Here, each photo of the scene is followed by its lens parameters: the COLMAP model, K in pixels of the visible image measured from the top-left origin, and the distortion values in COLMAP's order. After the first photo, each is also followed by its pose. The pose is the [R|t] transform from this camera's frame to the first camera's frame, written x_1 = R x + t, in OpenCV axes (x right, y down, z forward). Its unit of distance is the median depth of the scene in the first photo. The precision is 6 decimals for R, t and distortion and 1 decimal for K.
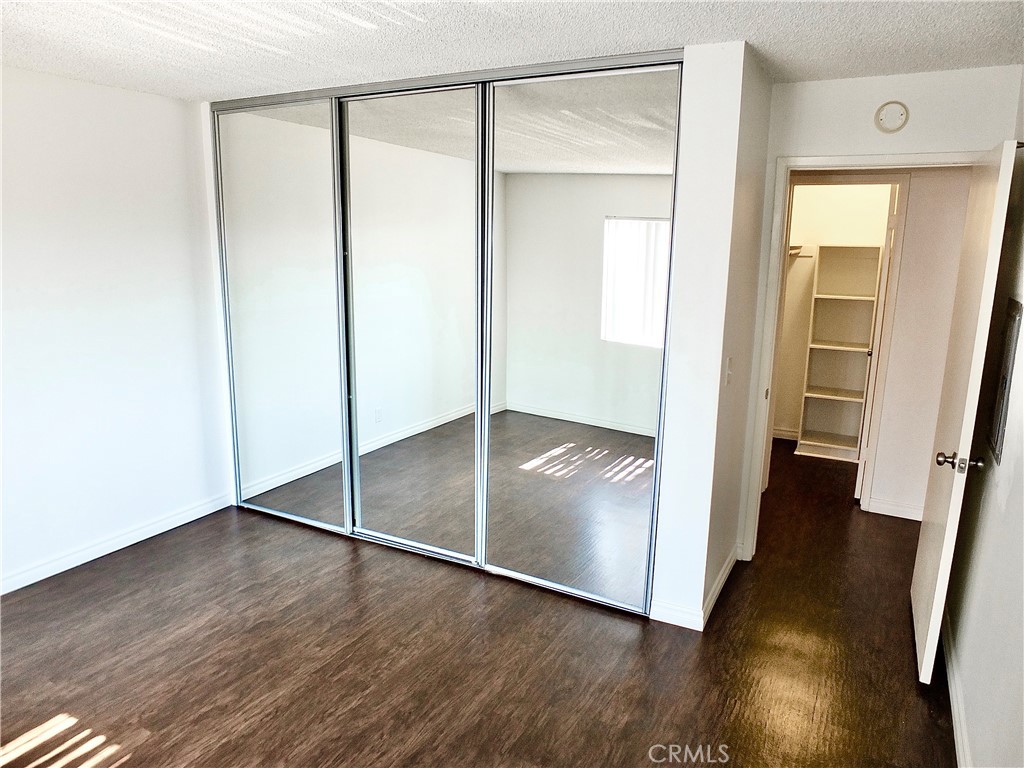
lens RADIAL K [[699.4, 0, 512.1], [0, 699.4, 390.6], [0, 0, 1]] dist [-0.038936, 0.004692]
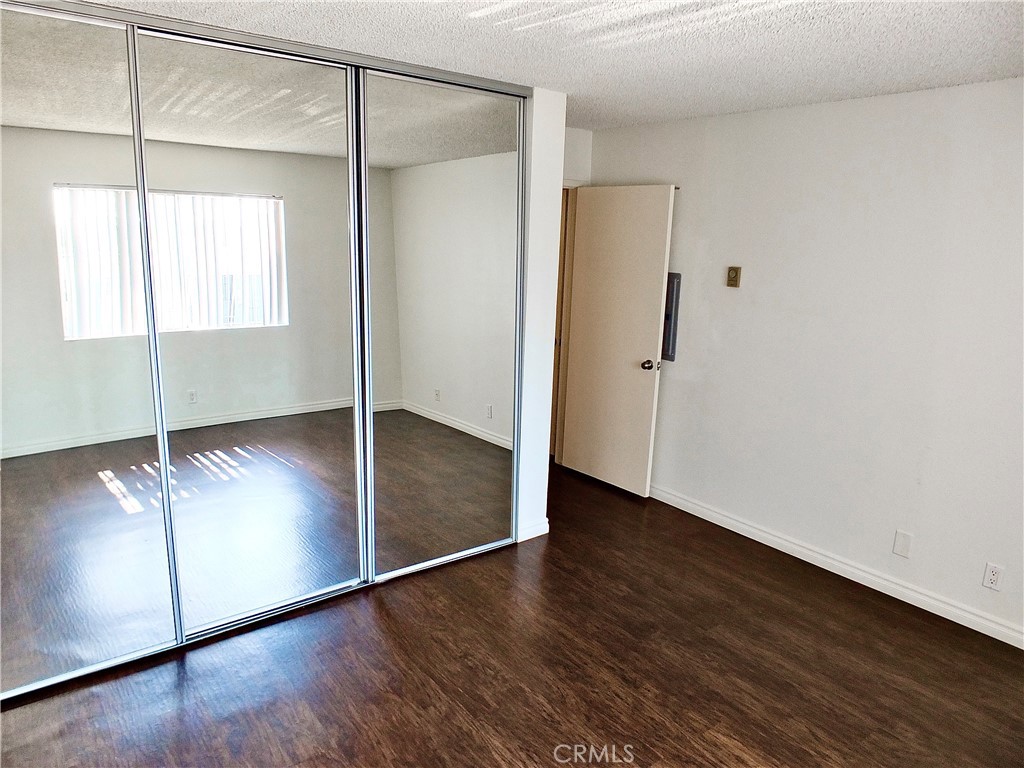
lens RADIAL K [[755.2, 0, 514.6], [0, 755.2, 371.4], [0, 0, 1]] dist [-0.003353, -0.000109]
pose [[0.381072, -0.192110, 0.904366, -0.951961], [0.167058, 0.976380, 0.137015, -0.149170], [-0.909327, 0.098869, 0.404165, 0.440643]]
